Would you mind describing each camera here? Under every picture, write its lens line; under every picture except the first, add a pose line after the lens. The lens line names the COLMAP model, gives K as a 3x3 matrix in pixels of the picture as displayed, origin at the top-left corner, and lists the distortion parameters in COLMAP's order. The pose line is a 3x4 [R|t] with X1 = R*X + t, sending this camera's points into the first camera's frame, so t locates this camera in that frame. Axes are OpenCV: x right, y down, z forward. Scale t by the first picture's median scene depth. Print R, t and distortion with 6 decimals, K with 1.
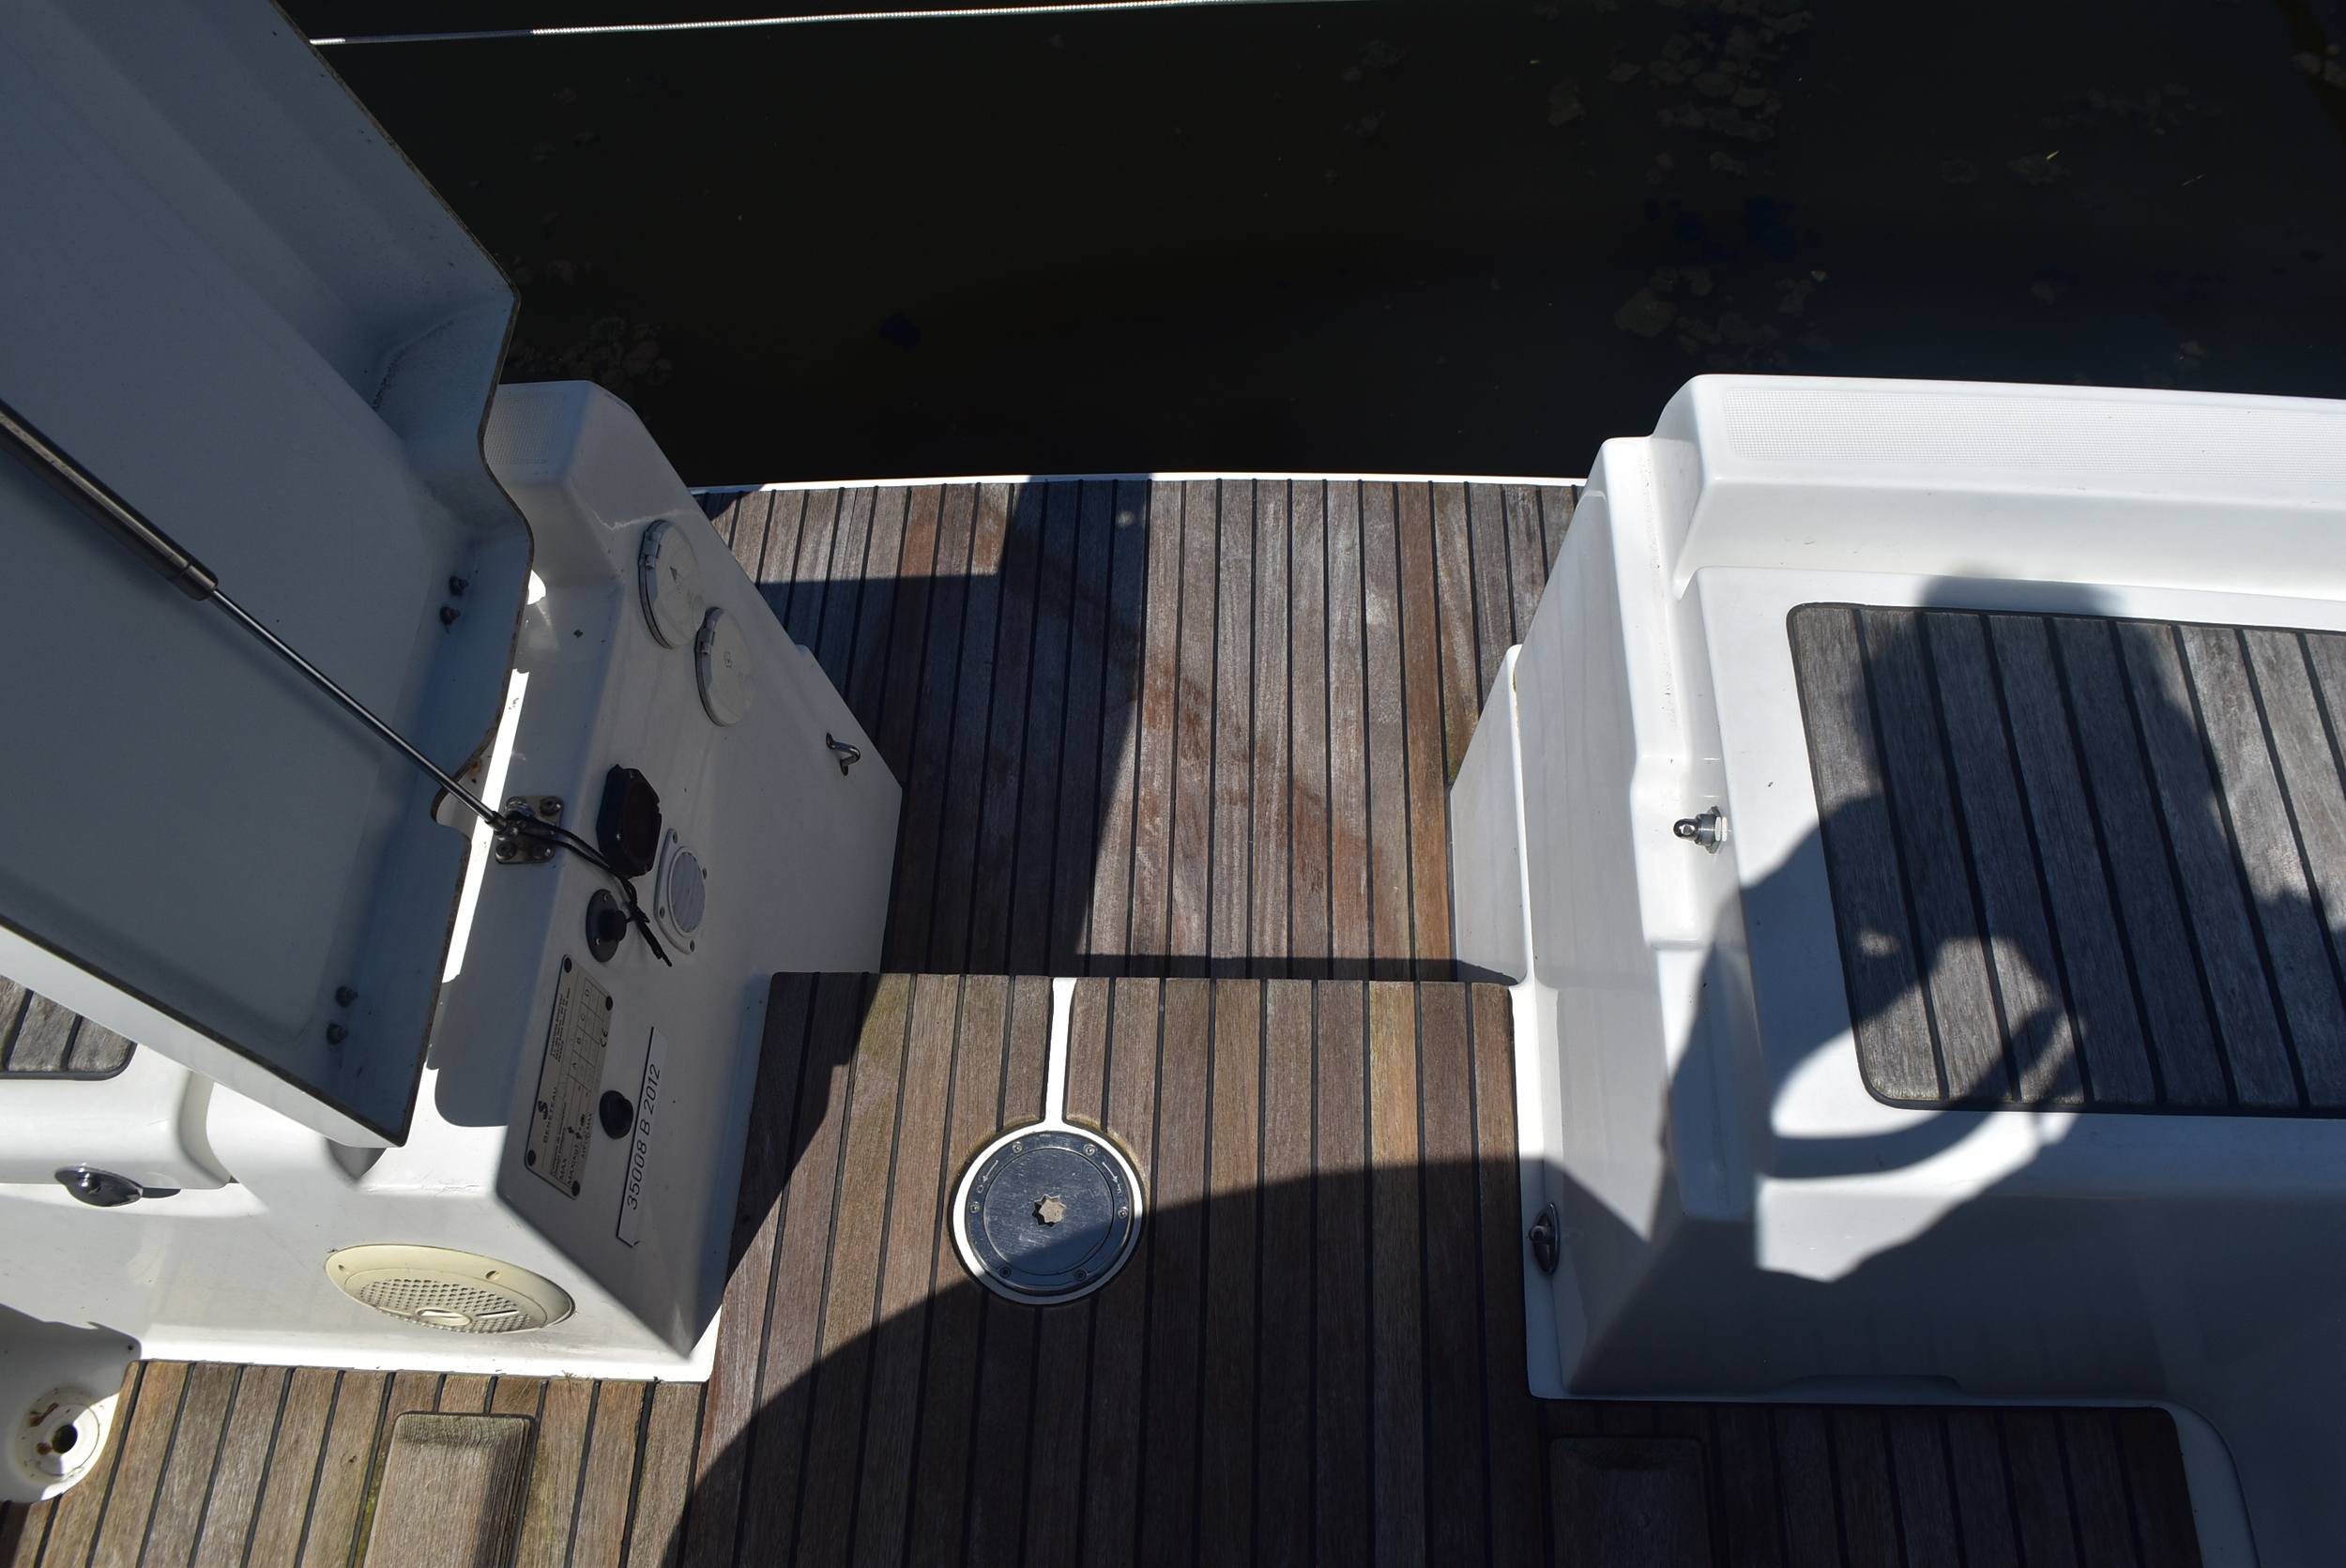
lens RADIAL K [[1860.6, 0, 1164.6], [0, 1860.6, 825.9], [0, 0, 1]] dist [-0.083433, 0.008258]
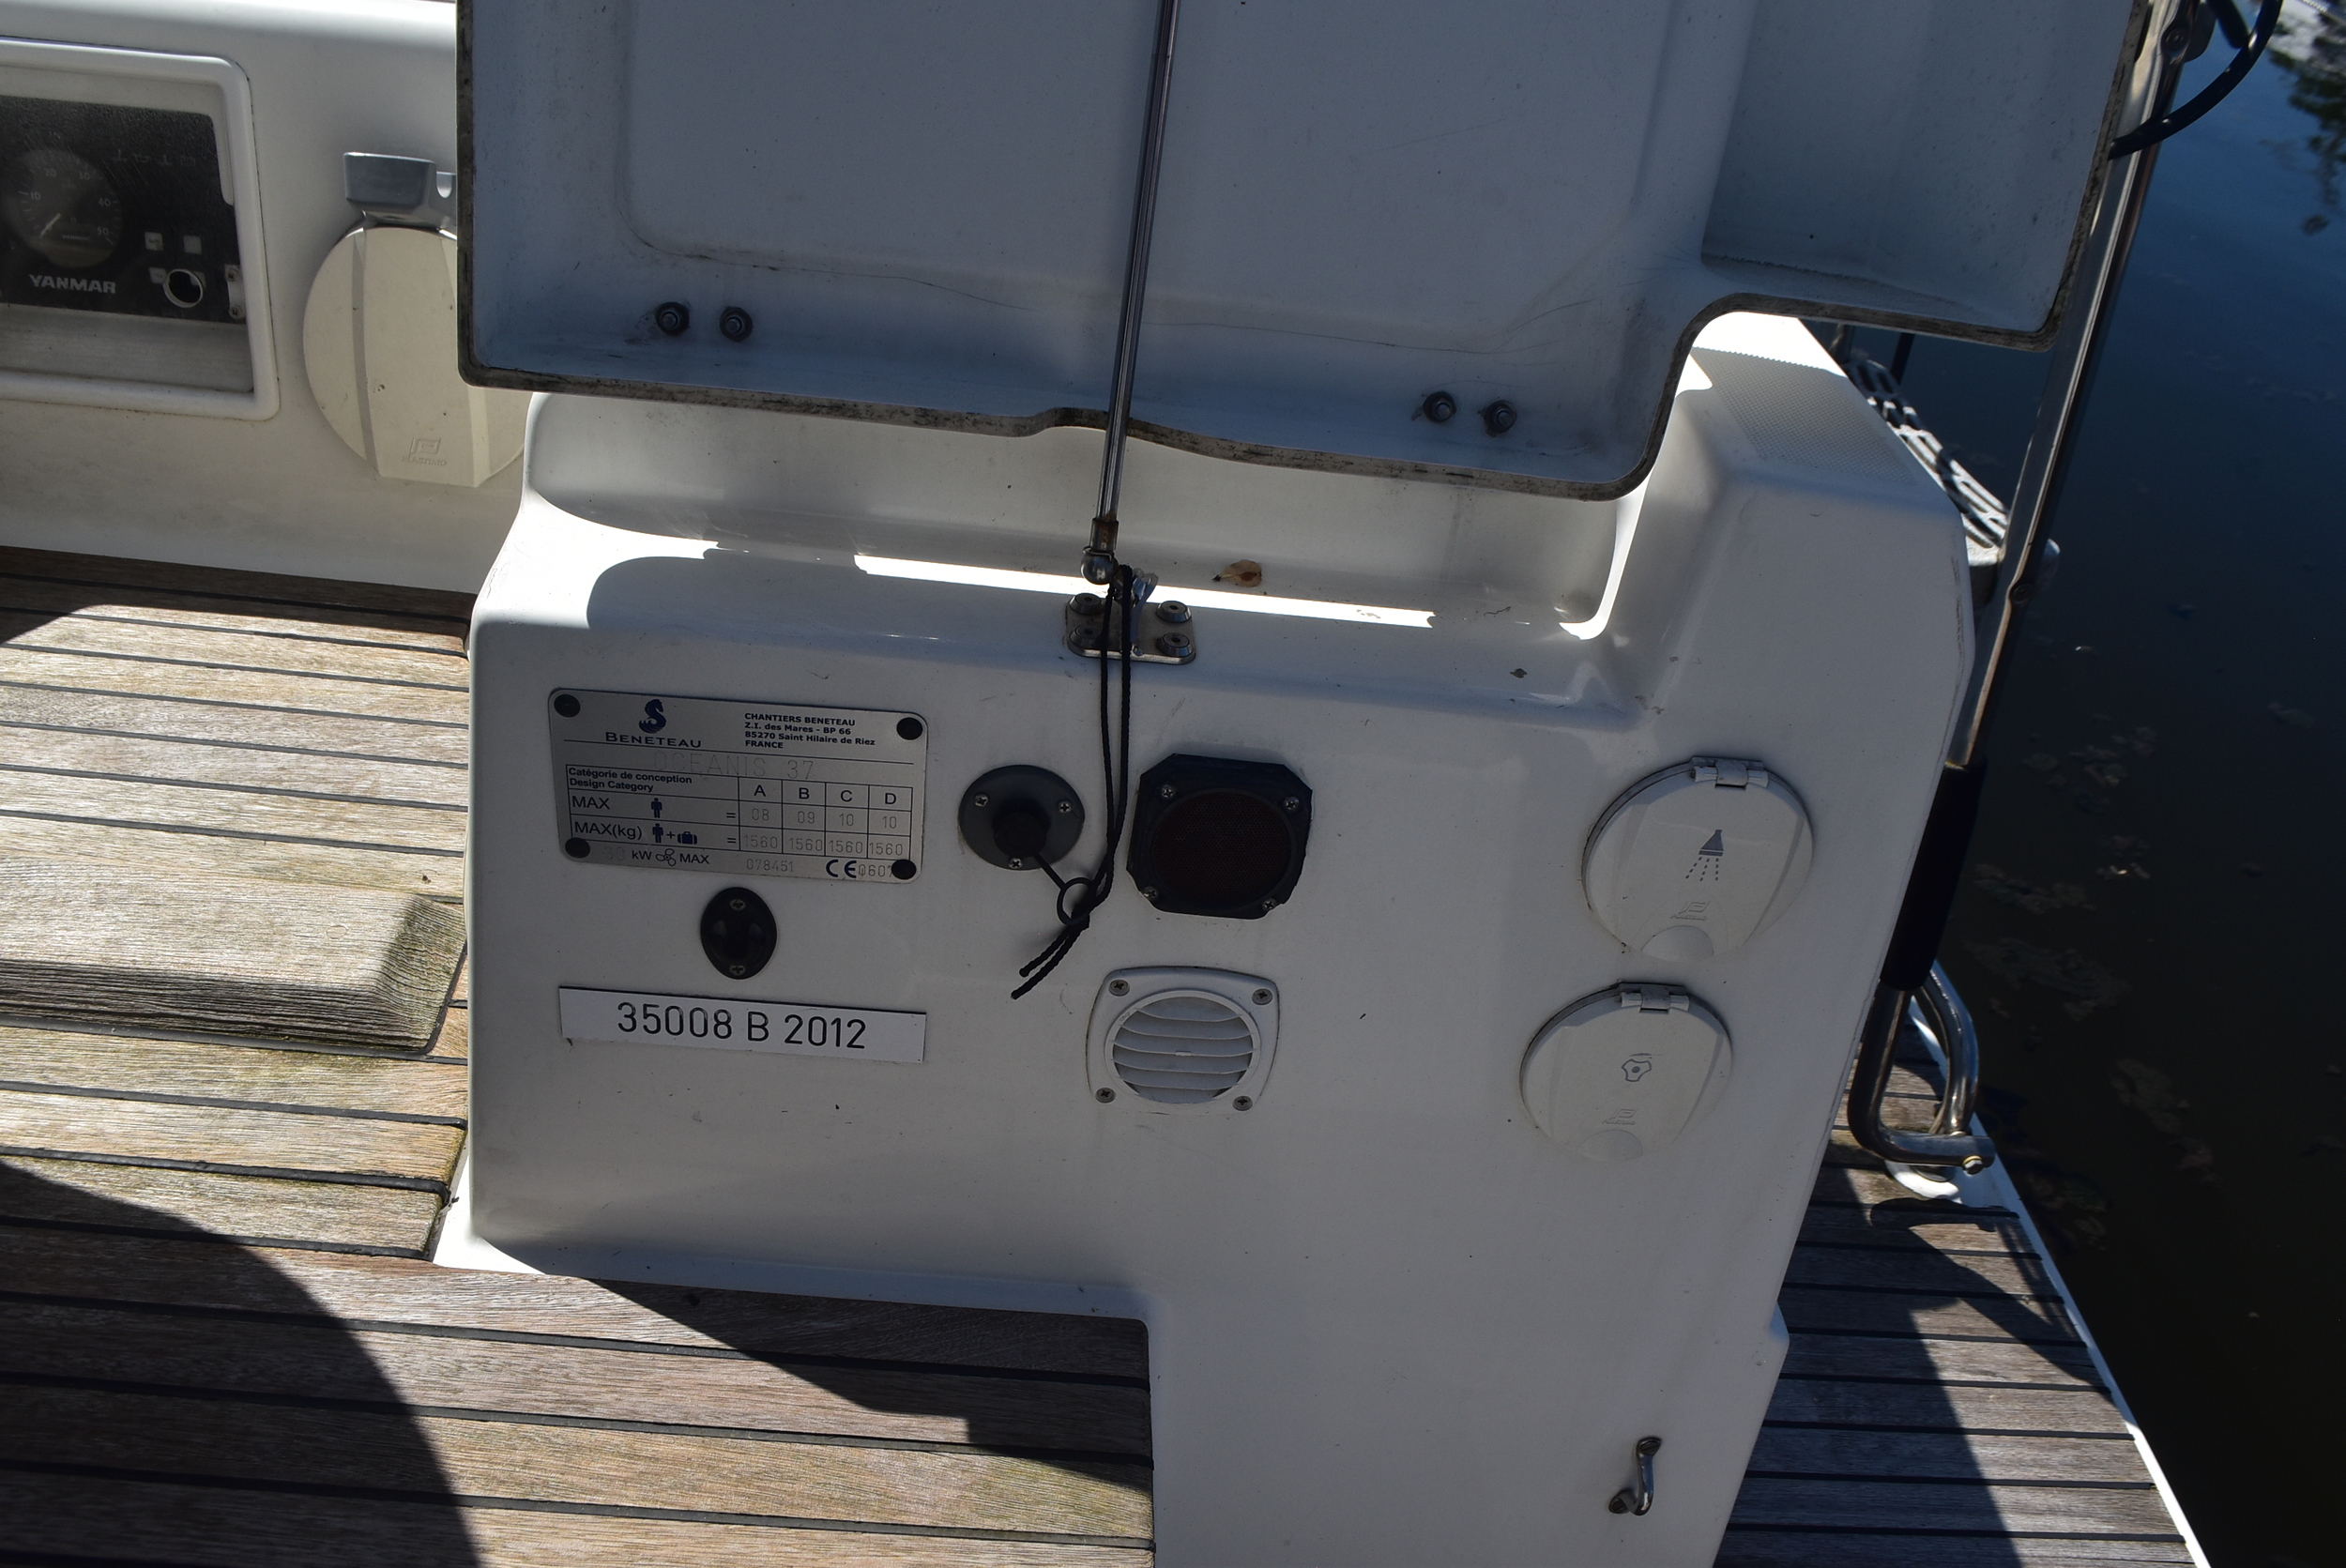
lens RADIAL K [[1860.6, 0, 1164.6], [0, 1860.6, 825.9], [0, 0, 1]] dist [-0.083433, 0.008258]
pose [[0.062518, 0.666124, -0.743216, 0.126565], [-0.934003, 0.301503, 0.191662, -0.092348], [0.351752, 0.682184, 0.641011, 0.589580]]
